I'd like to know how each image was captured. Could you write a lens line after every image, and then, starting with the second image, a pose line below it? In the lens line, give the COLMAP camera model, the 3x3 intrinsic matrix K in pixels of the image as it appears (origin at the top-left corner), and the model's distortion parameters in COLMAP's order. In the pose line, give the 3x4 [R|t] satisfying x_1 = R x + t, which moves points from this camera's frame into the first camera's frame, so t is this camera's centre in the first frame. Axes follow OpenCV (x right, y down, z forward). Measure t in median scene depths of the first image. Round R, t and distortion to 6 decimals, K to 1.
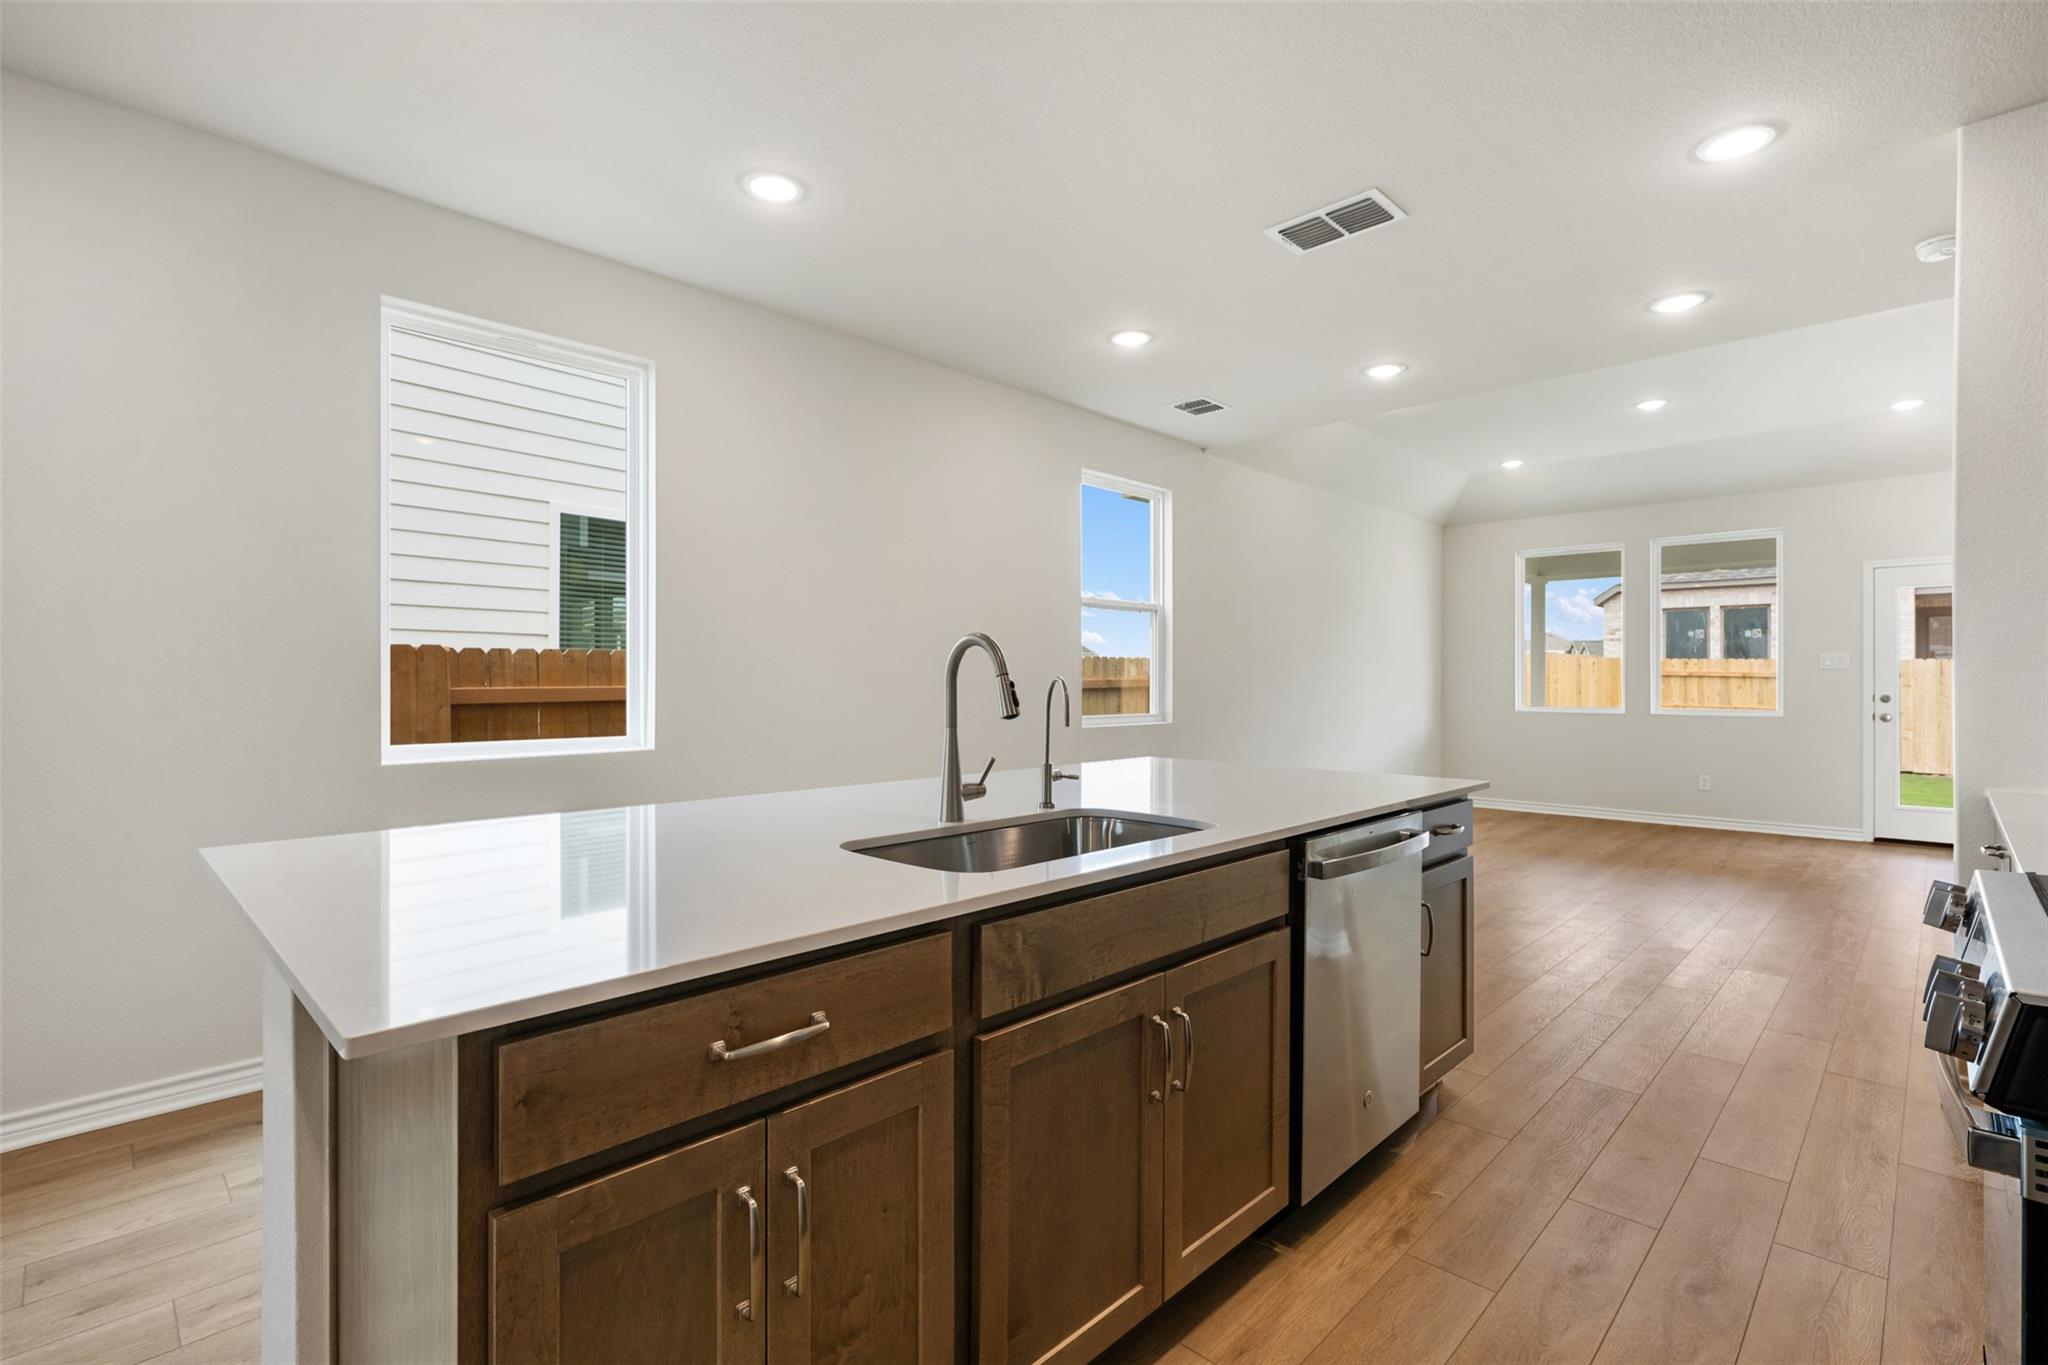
lens RADIAL K [[936.5, 0, 1020.0], [0, 936.5, 683.3], [0, 0, 1]] dist [0.003697, -0.000041]
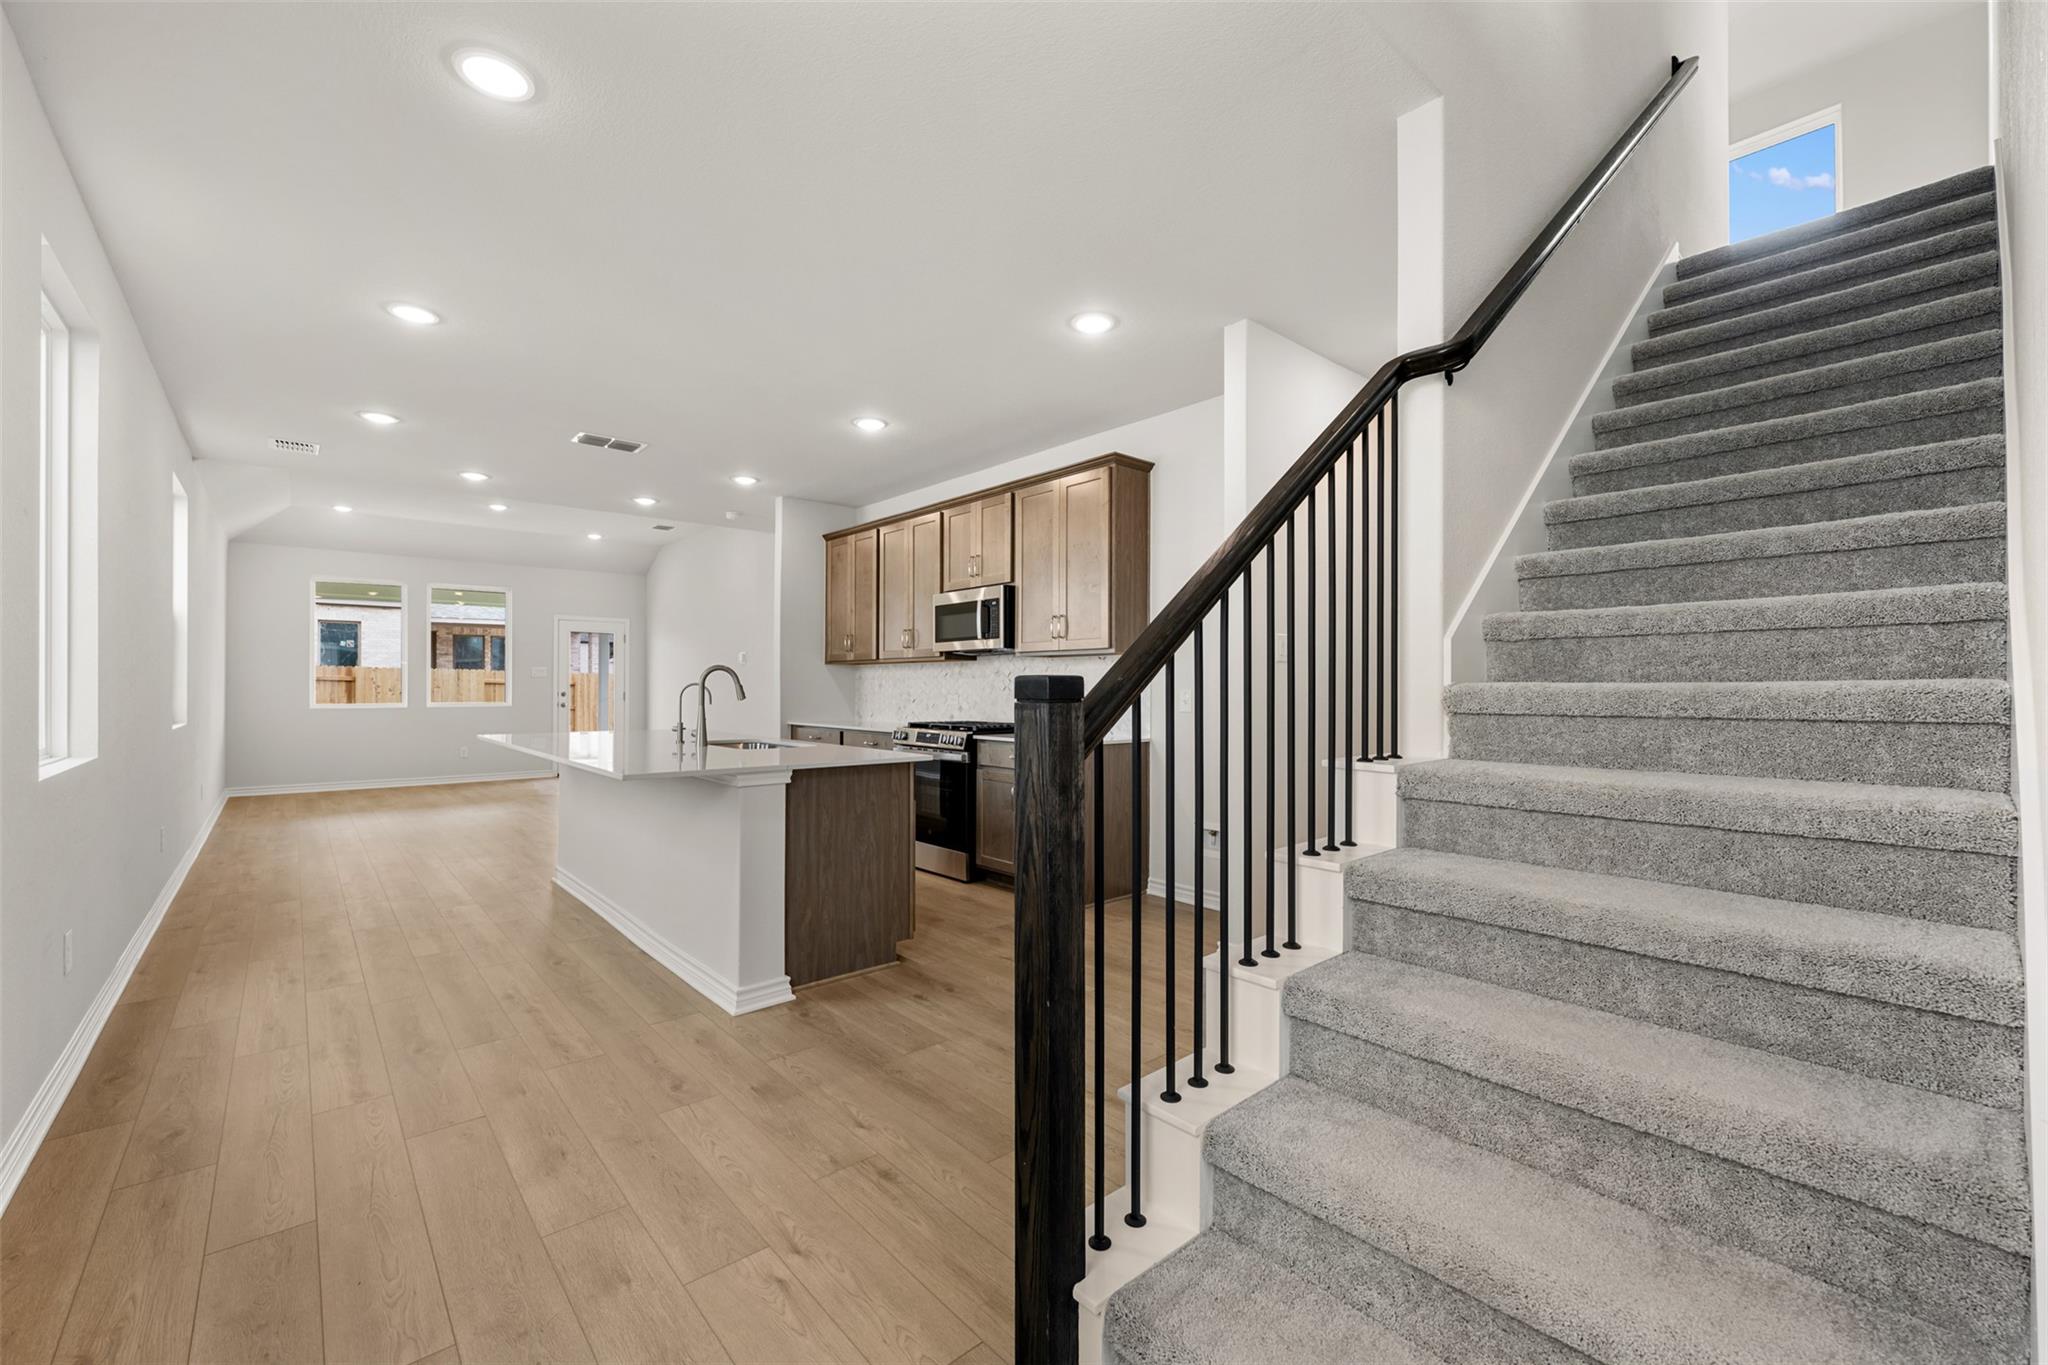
lens RADIAL K [[847.8, 0, 1022.0], [0, 847.8, 682.8], [0, 0, 1]] dist [0.001489, 0.000007]
pose [[0.075582, 0.003229, 0.997134, -0.888456], [-0.001304, 0.999994, -0.003139, -0.000913], [-0.997139, -0.001063, 0.075586, 0.028343]]
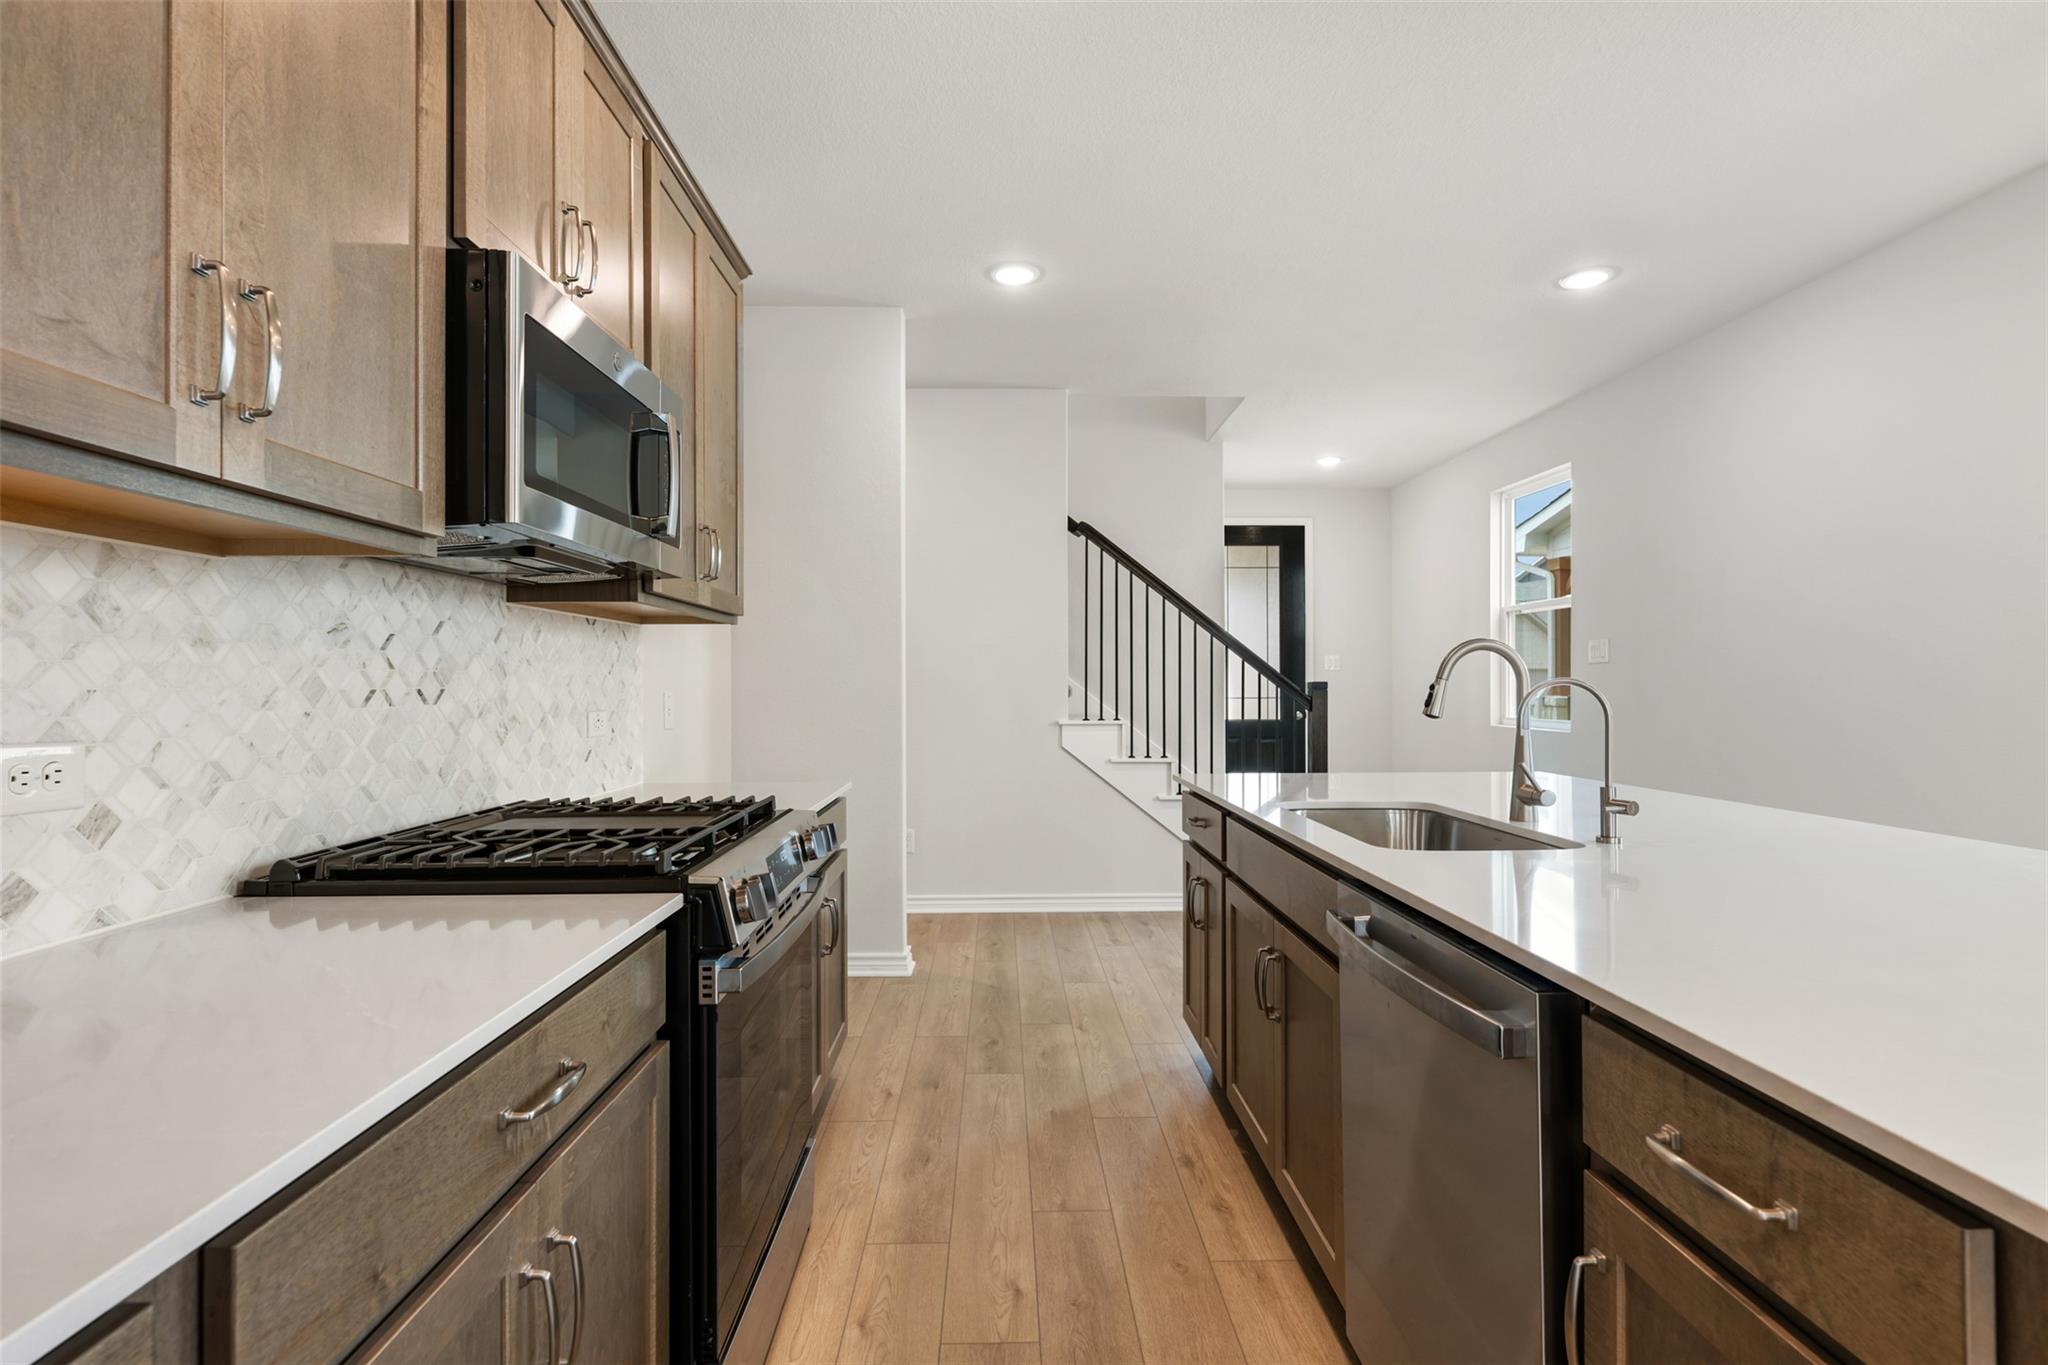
lens RADIAL K [[979.3, 0, 1019.9], [0, 979.3, 681.4], [0, 0, 1]] dist [0.001281, 0.001688]
pose [[-0.697761, -0.001887, -0.716328, 0.459866], [0.000982, 0.999993, -0.003591, -0.000413], [0.716330, -0.003209, -0.697754, 0.579262]]
